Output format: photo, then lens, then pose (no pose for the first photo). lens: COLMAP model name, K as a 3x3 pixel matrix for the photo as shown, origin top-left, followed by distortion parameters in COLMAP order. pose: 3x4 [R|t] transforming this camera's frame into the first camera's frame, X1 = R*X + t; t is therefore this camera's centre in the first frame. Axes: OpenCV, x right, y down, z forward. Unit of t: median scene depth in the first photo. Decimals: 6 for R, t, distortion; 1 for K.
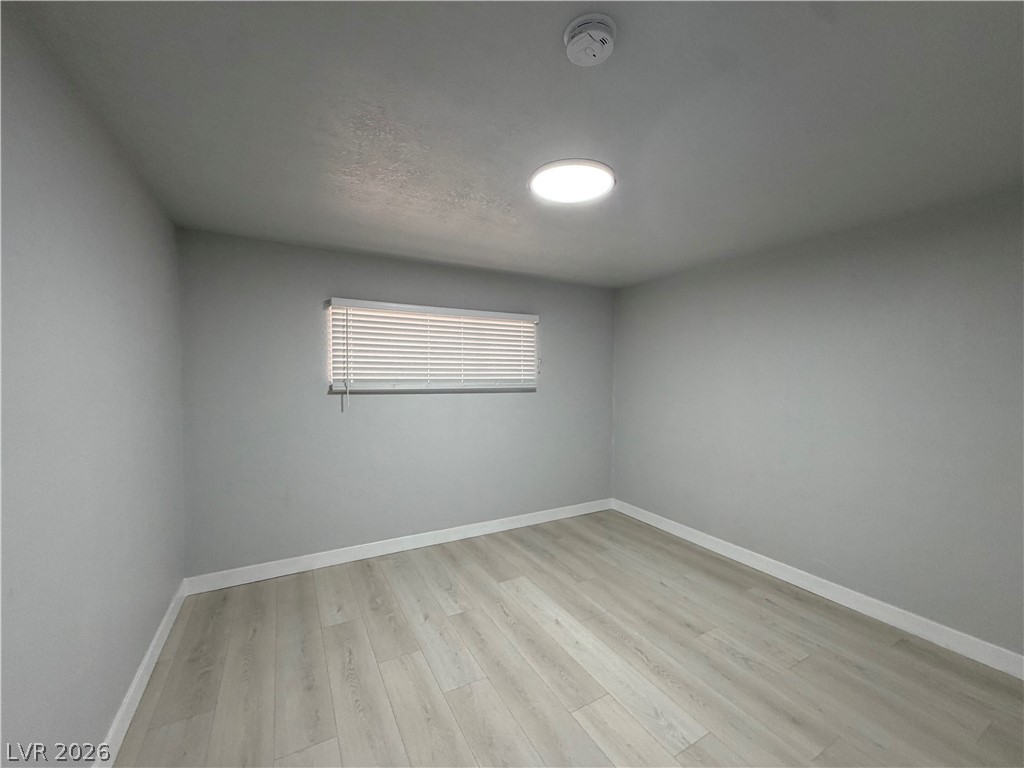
lens RADIAL K [[408.2, 0, 512.2], [0, 408.2, 385.8], [0, 0, 1]] dist [-0.001036, 0.000783]
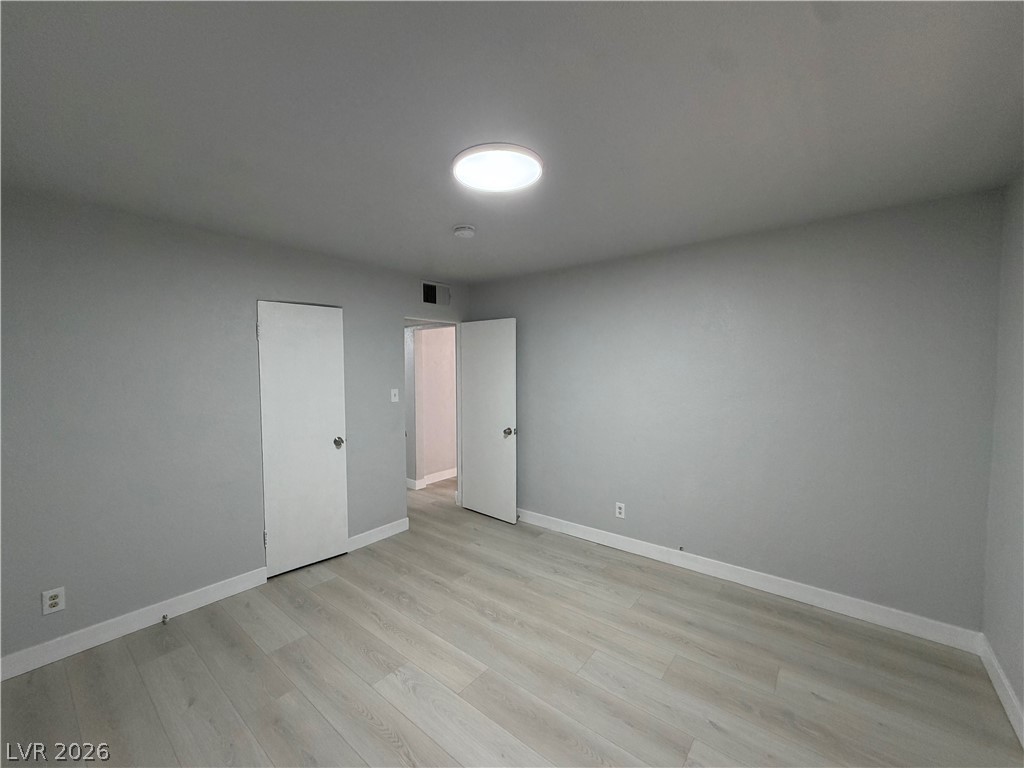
lens RADIAL K [[408.2, 0, 512.2], [0, 408.2, 385.8], [0, 0, 1]] dist [-0.001036, 0.000783]
pose [[-0.928195, 0.014223, -0.371823, 0.471597], [-0.013437, 0.997336, 0.071695, -0.075439], [0.371852, 0.071543, -0.925531, 1.908108]]
